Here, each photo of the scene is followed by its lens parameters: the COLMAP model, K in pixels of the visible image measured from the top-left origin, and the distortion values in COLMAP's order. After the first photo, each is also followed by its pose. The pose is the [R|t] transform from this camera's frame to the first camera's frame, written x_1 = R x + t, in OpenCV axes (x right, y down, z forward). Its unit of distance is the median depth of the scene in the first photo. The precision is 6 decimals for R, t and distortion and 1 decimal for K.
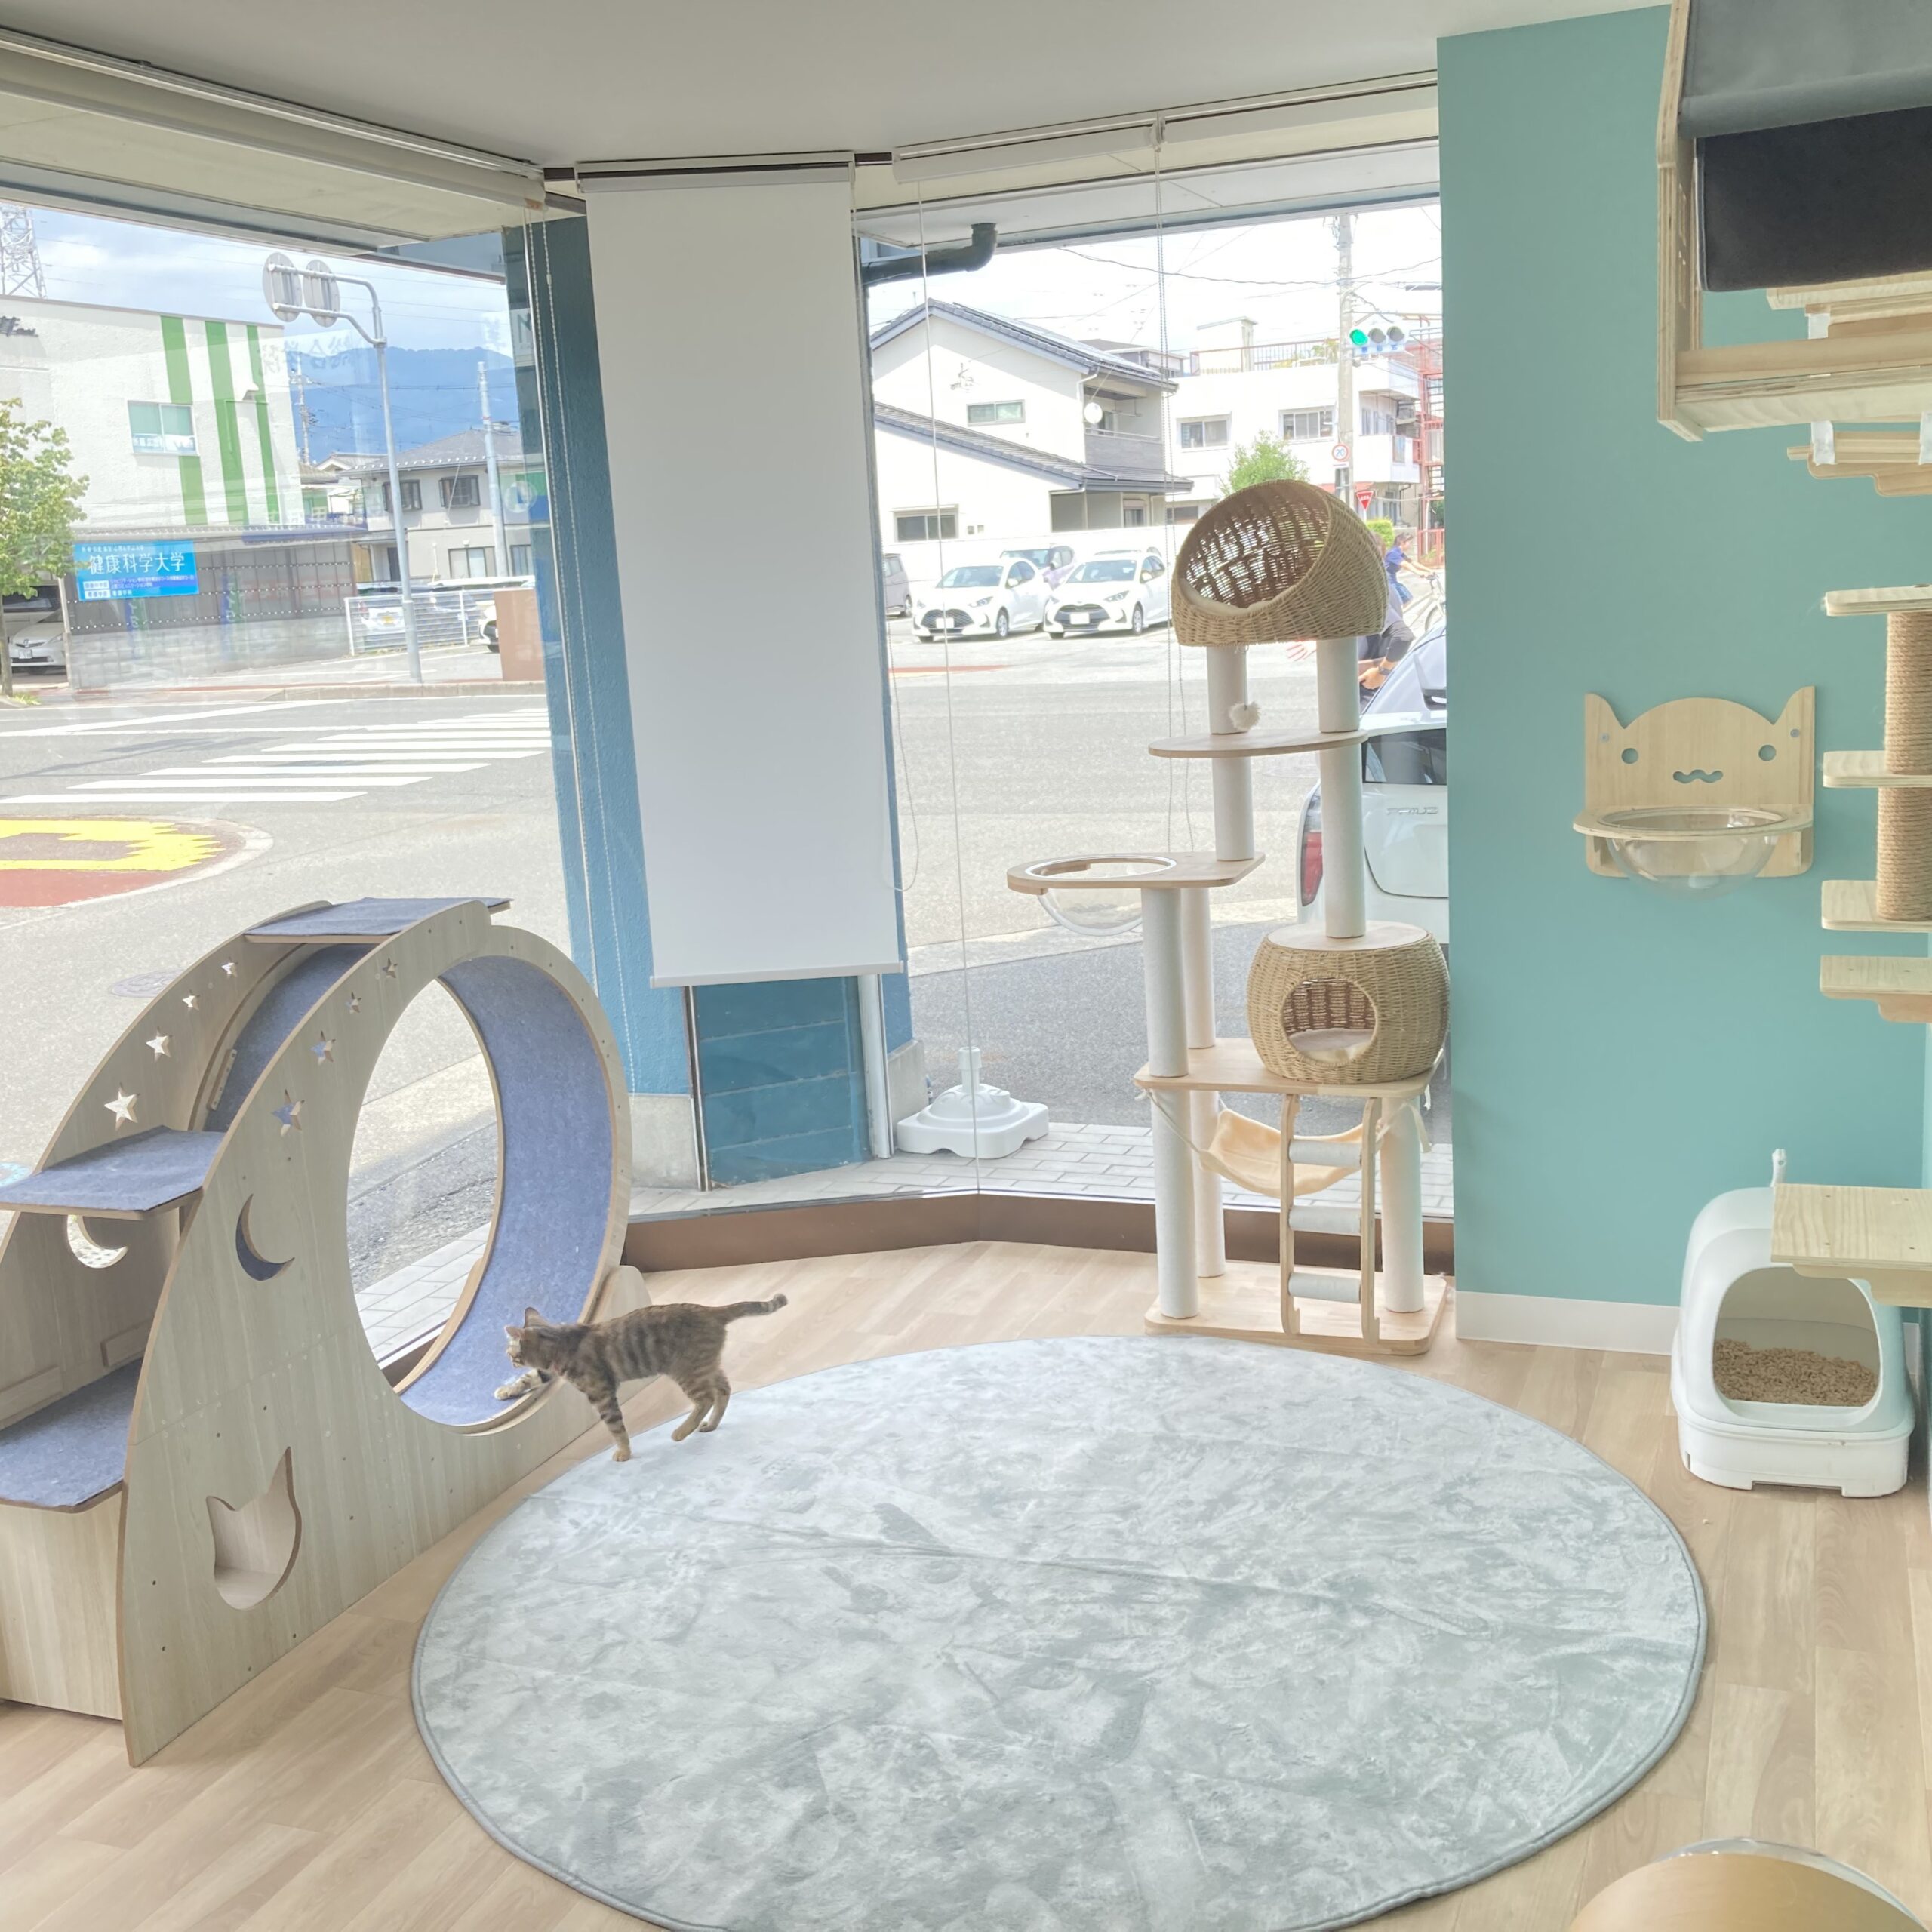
lens RADIAL K [[2185.4, 0, 905.5], [0, 2185.4, 964.6], [0, 0, 1]] dist [0.096239, -0.249284]
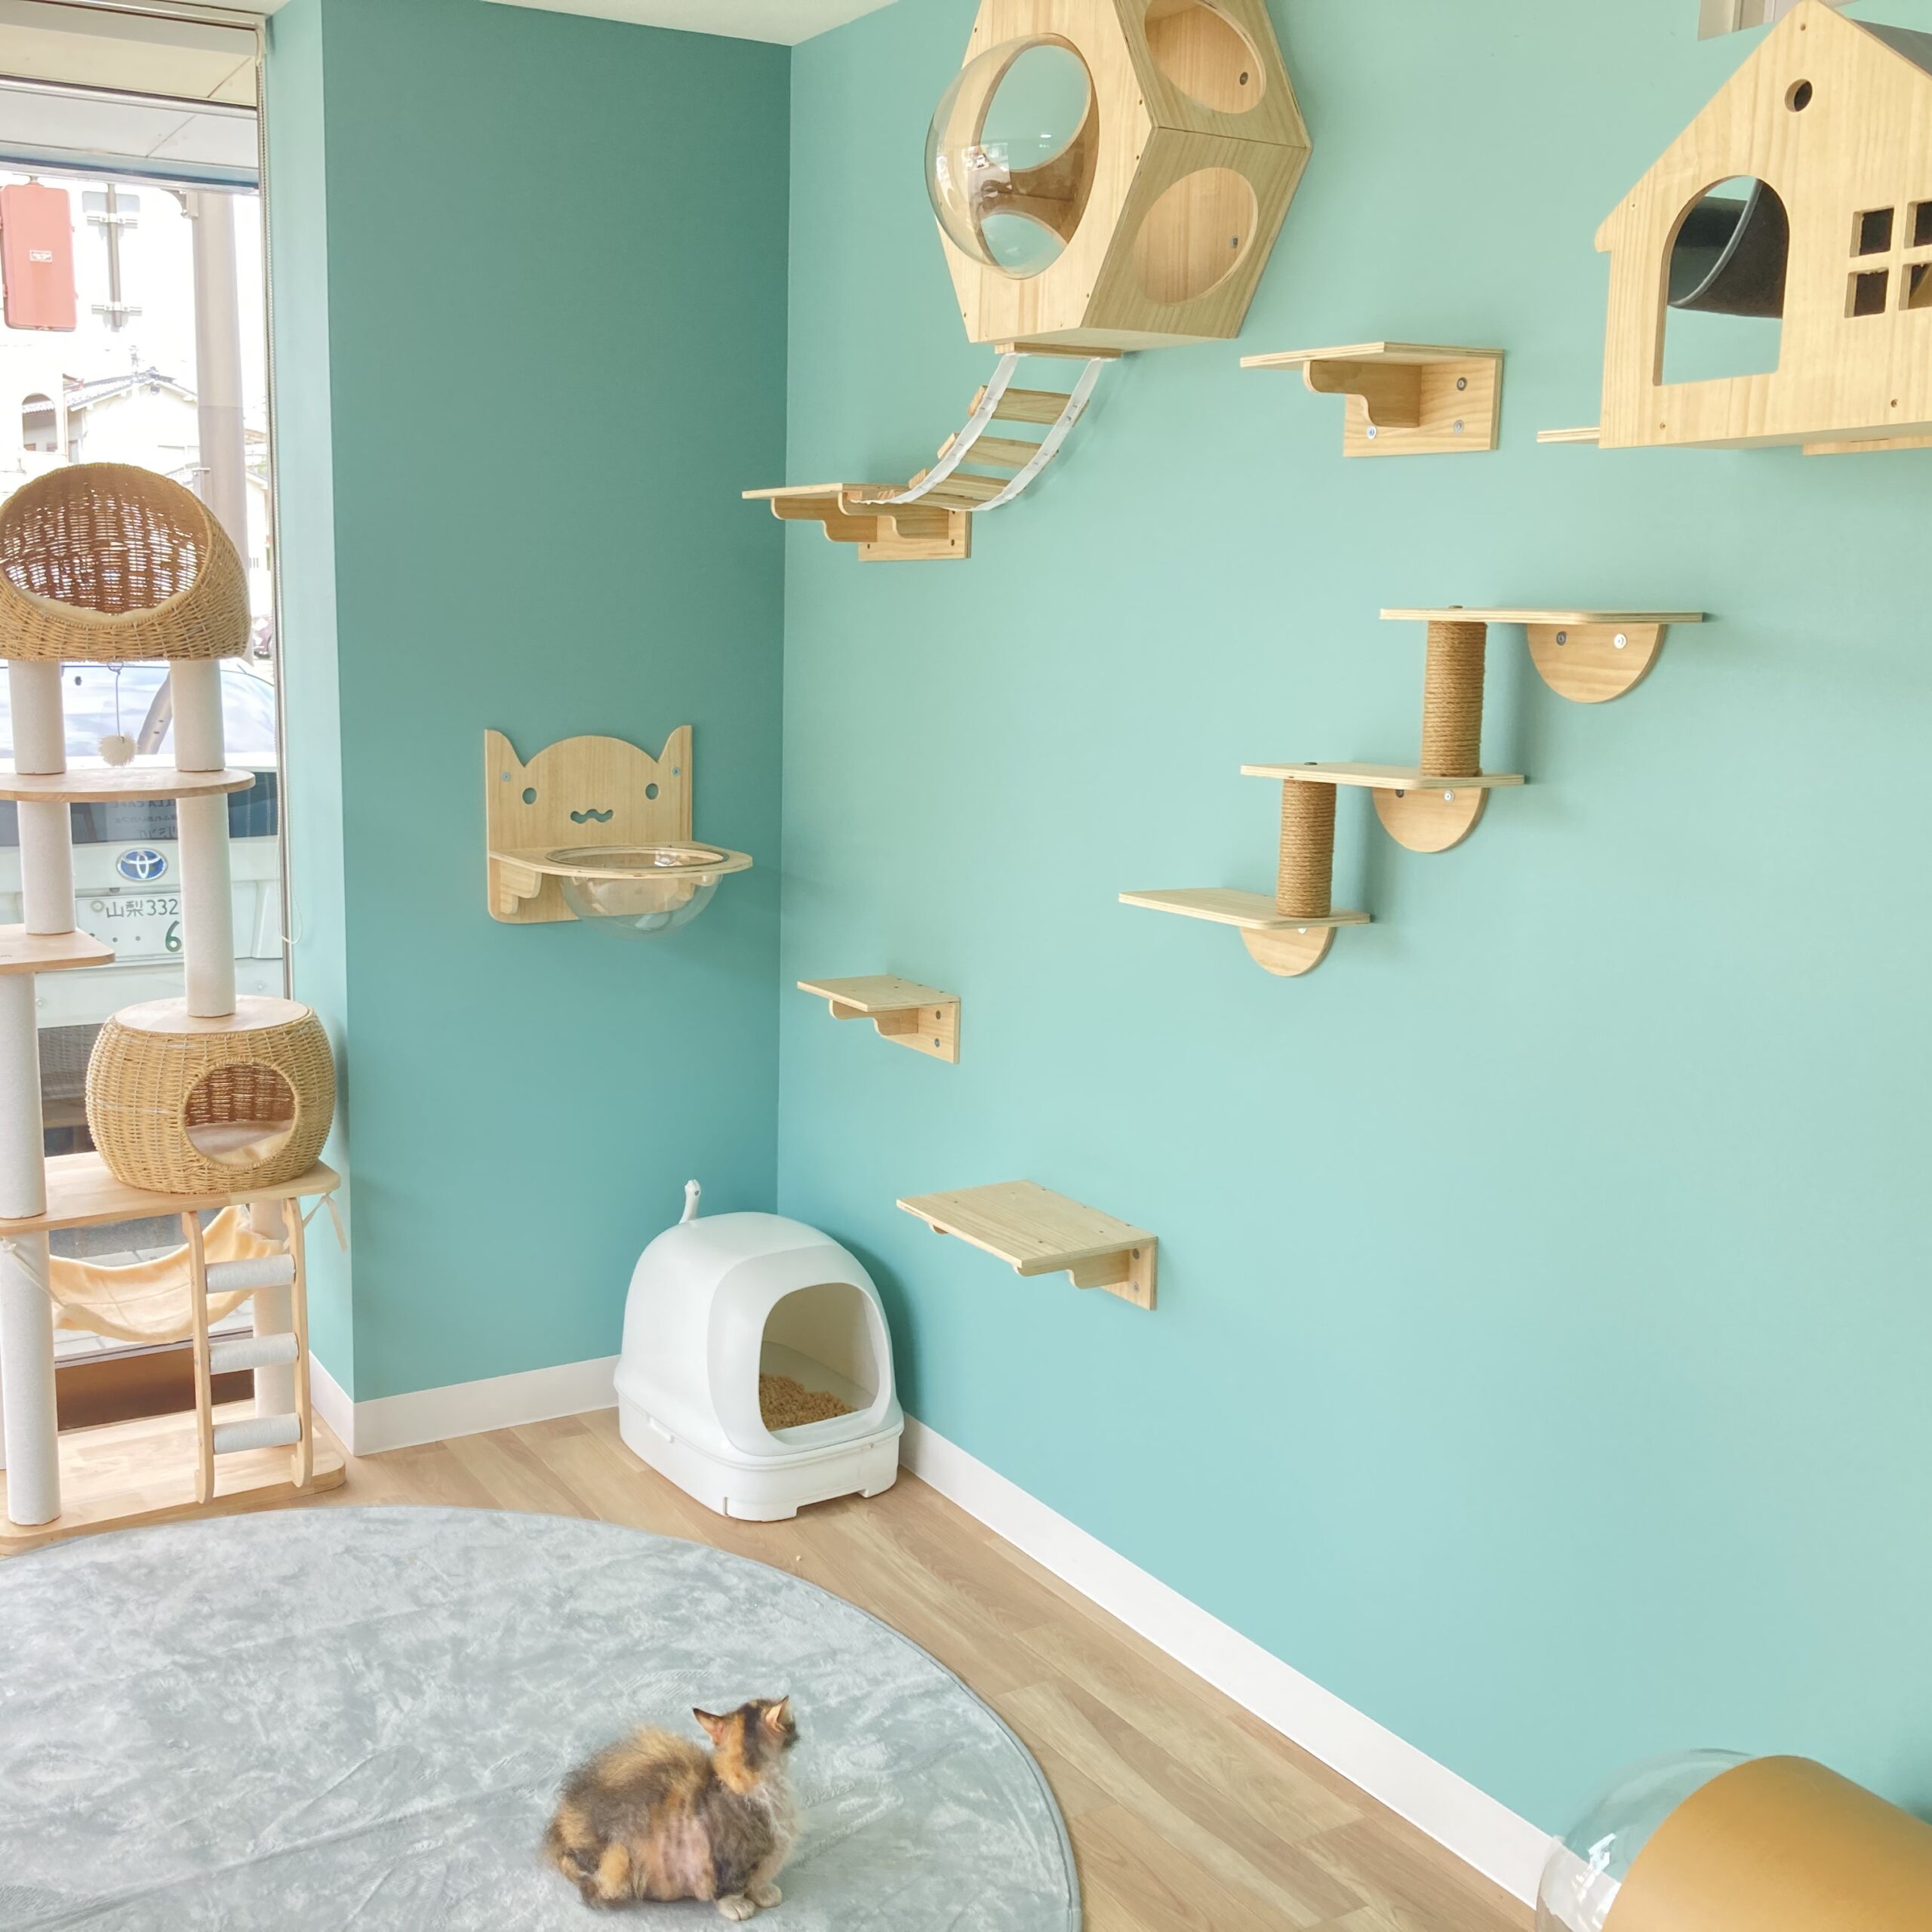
lens RADIAL K [[2185.4, 0, 905.5], [0, 2185.4, 964.6], [0, 0, 1]] dist [0.096239, -0.249284]
pose [[0.611554, -0.068226, 0.788256, -0.326274], [0.096961, 0.995228, 0.010914, -0.016813], [-0.785239, 0.069756, 0.615251, 0.296709]]
